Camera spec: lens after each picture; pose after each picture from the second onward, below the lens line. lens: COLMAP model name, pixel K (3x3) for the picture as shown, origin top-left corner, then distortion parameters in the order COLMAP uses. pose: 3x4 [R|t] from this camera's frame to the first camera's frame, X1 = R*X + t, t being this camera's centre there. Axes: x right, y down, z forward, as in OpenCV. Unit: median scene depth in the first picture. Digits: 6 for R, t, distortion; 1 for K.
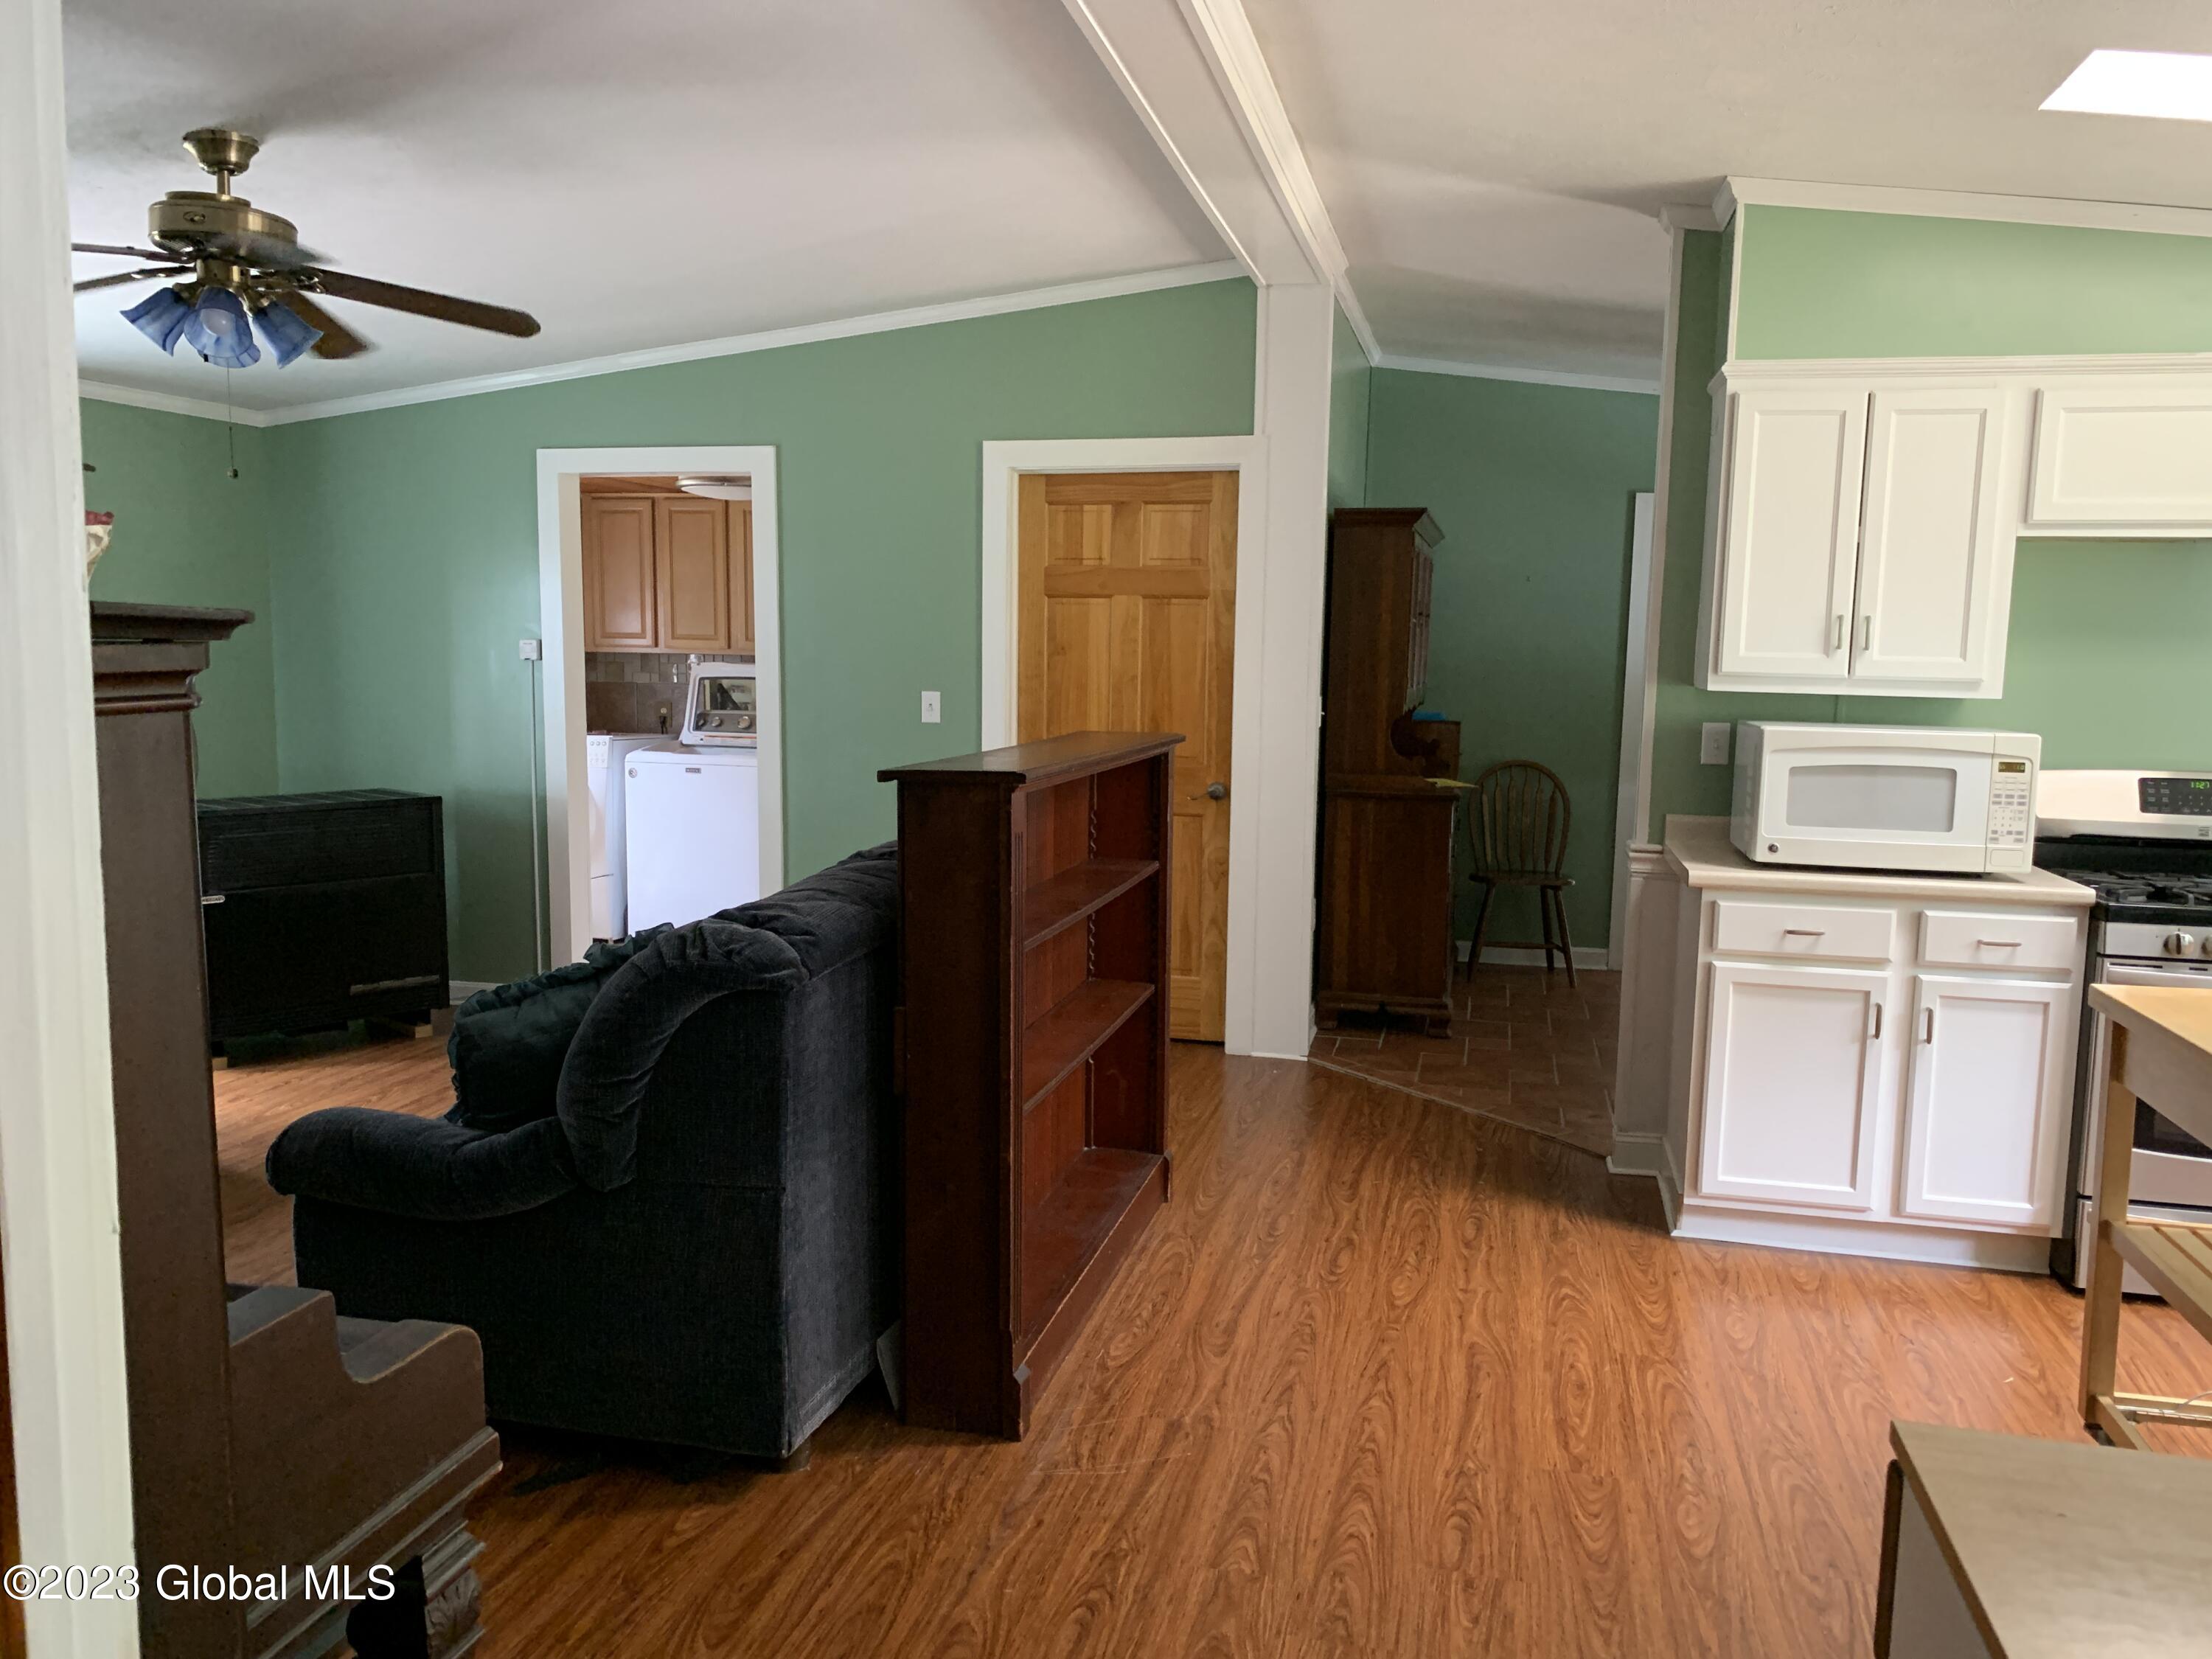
lens RADIAL K [[1706.0, 0, 1106.1], [0, 1706.0, 837.3], [0, 0, 1]] dist [0.028817, -0.026549]
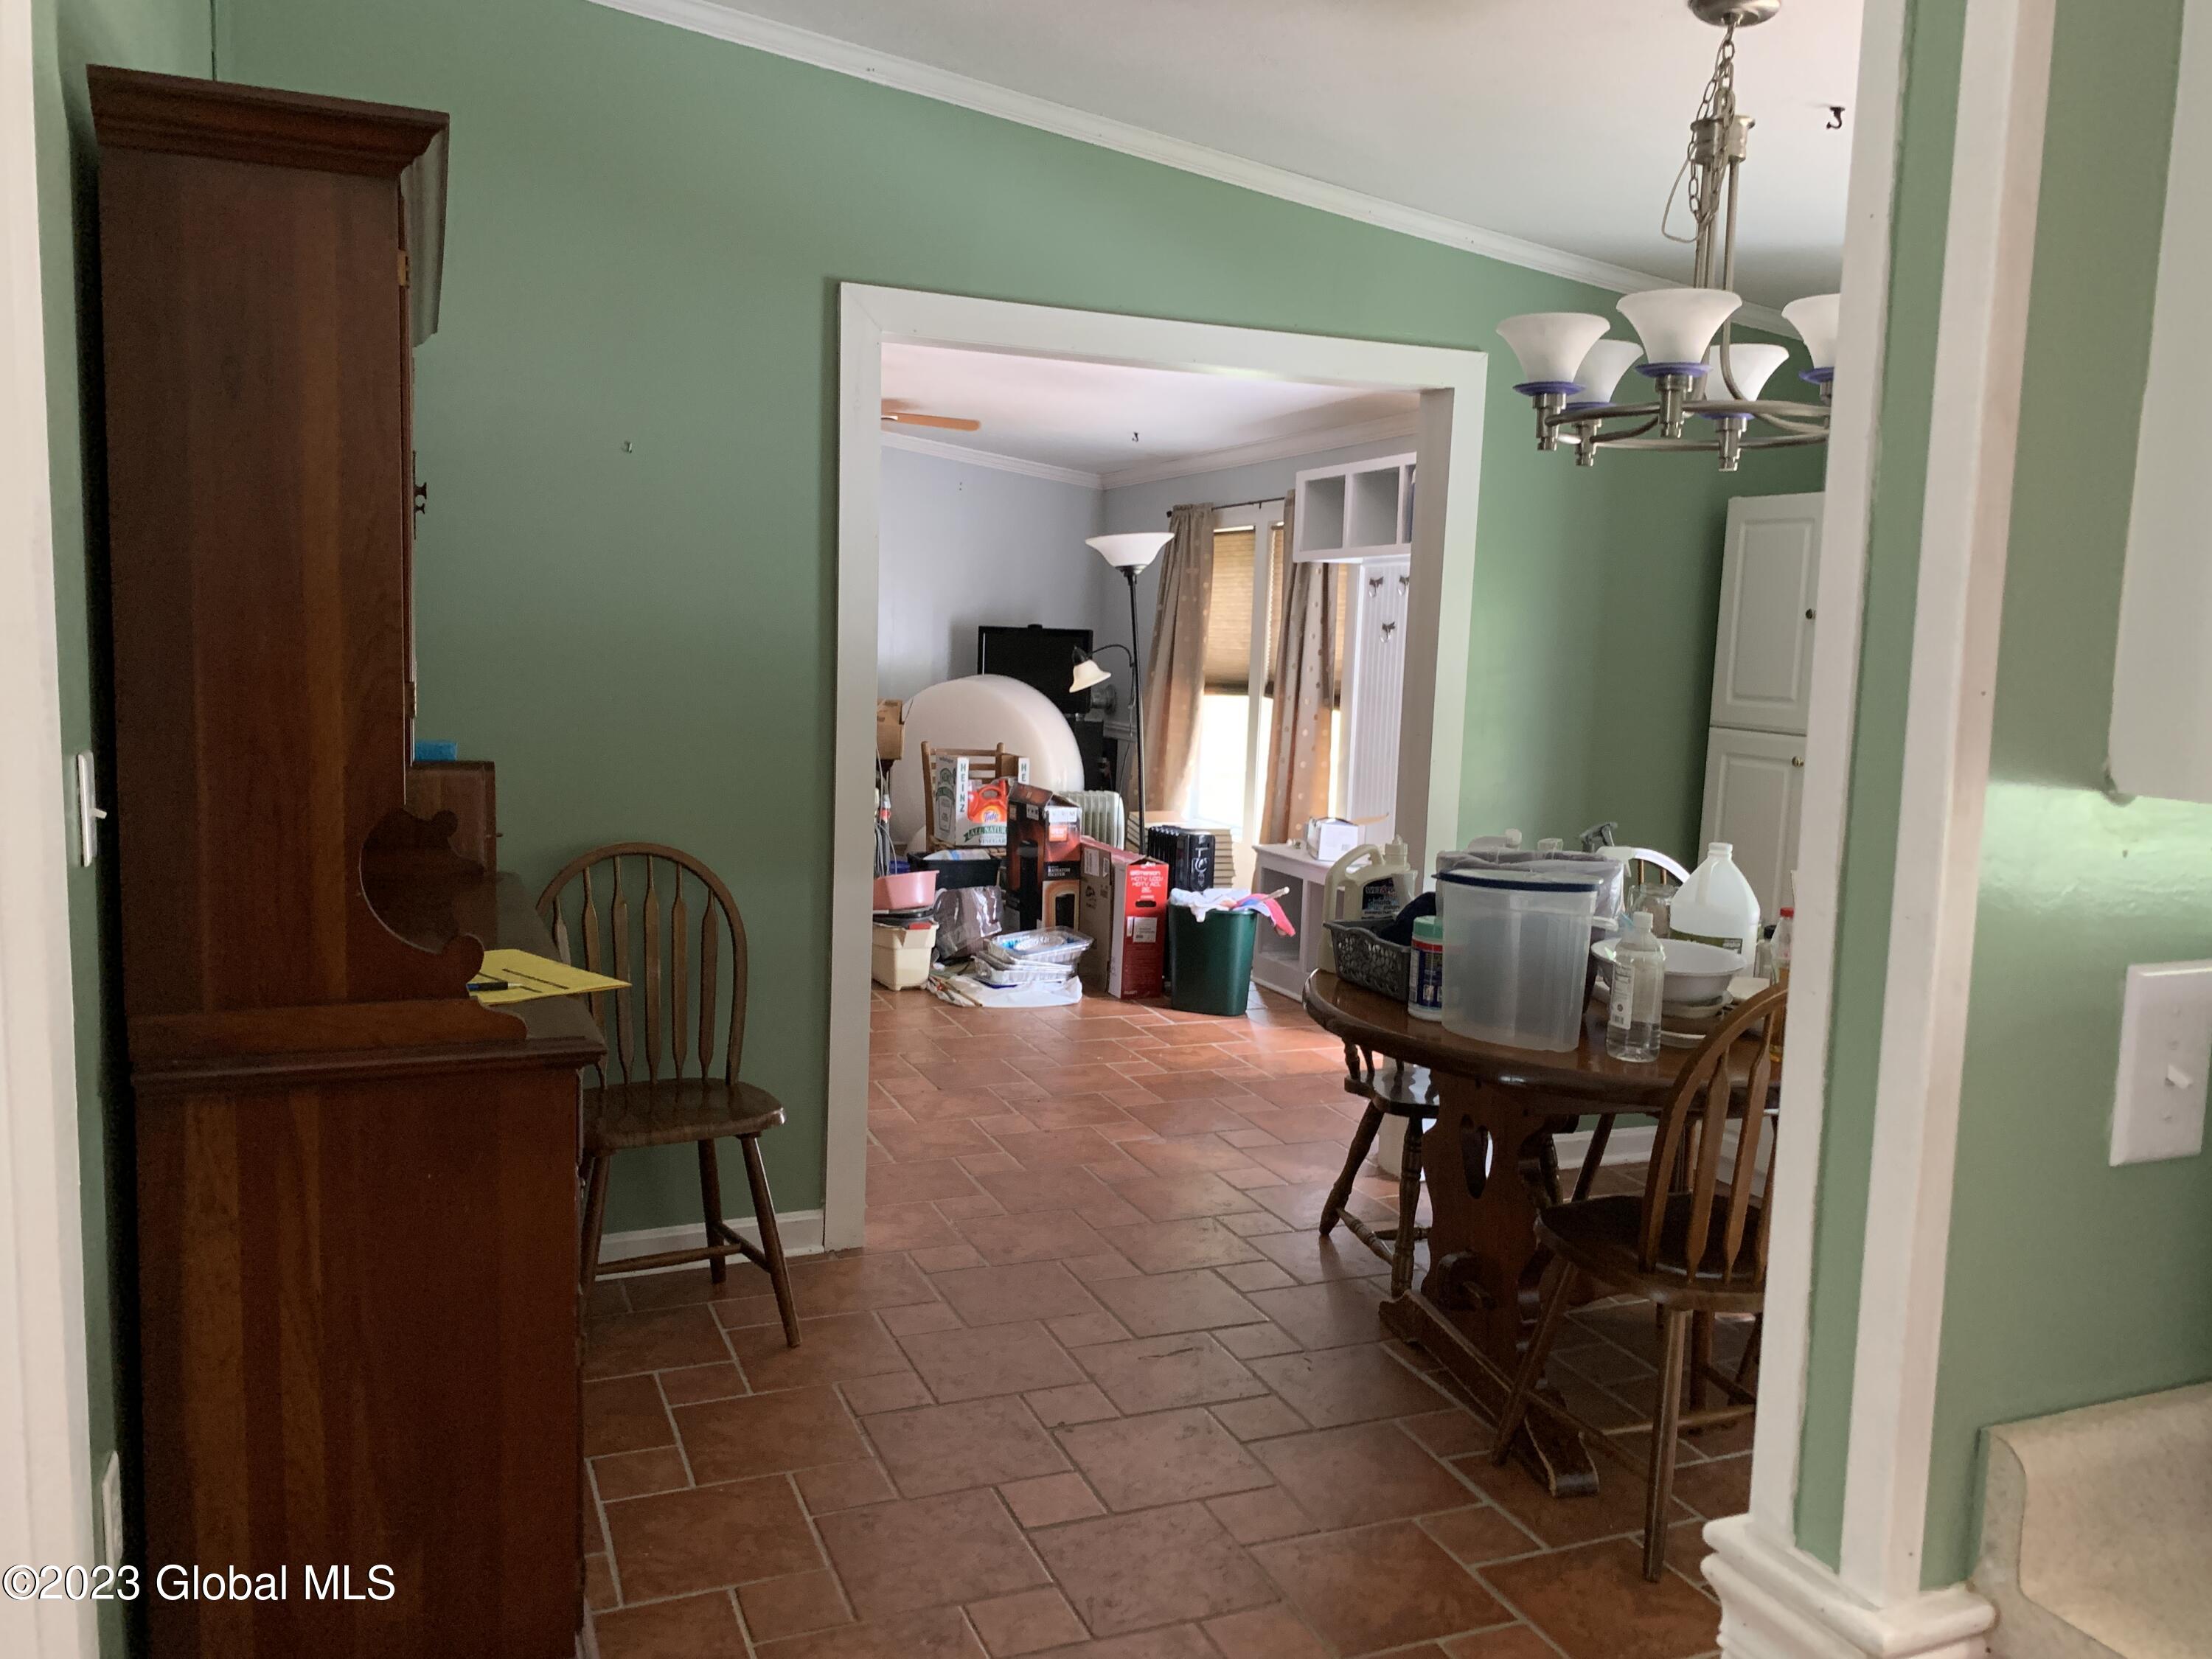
lens RADIAL K [[1706.0, 0, 1108.1], [0, 1706.0, 835.1], [0, 0, 1]] dist [0.028817, -0.026549]
pose [[0.816053, -0.057079, 0.575152, 0.086907], [0.045713, 0.998368, 0.034220, -0.061973], [-0.576167, -0.001633, 0.817330, 0.590935]]
